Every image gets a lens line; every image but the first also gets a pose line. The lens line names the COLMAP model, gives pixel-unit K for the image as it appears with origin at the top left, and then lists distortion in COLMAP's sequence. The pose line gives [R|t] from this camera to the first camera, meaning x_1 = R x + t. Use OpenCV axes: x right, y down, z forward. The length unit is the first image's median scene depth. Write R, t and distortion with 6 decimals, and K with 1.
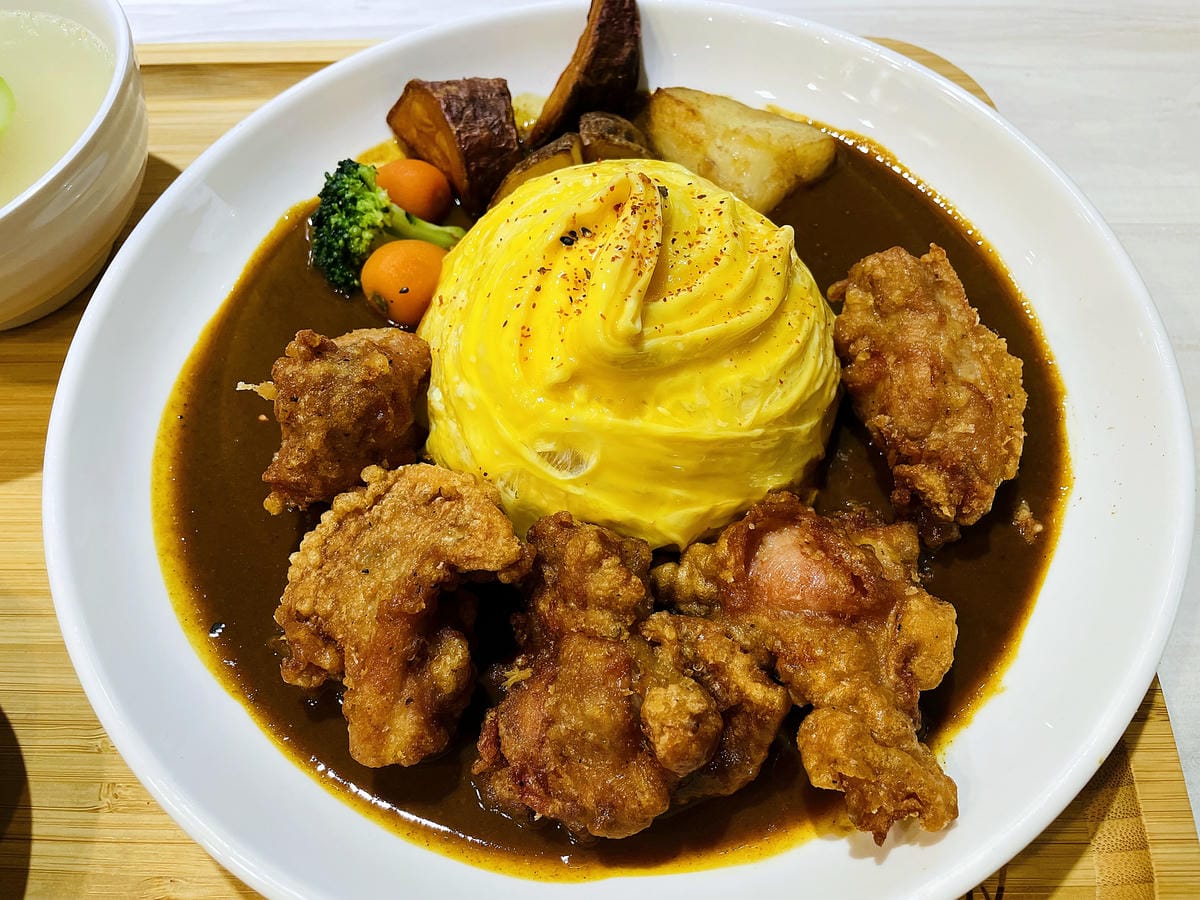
lens RADIAL K [[955.8, 0, 613.4], [0, 955.8, 416.4], [0, 0, 1]] dist [0.040063, -0.108317]
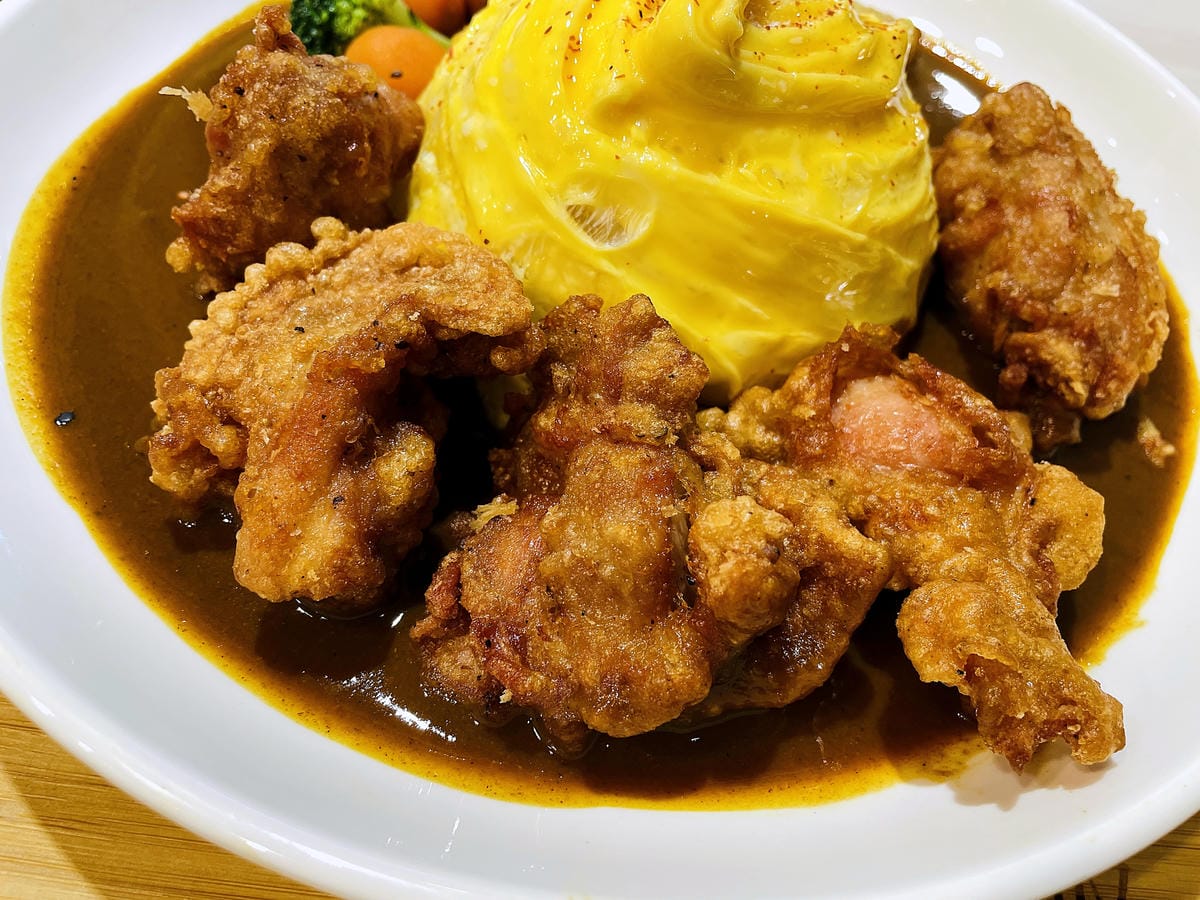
lens RADIAL K [[955.8, 0, 623.7], [0, 955.8, 442.9], [0, 0, 1]] dist [0.040063, -0.108317]
pose [[0.987053, 0.137424, 0.082707, -0.073942], [-0.126658, 0.984199, -0.123737, 0.301961], [-0.098404, 0.111659, 0.988862, 0.301881]]
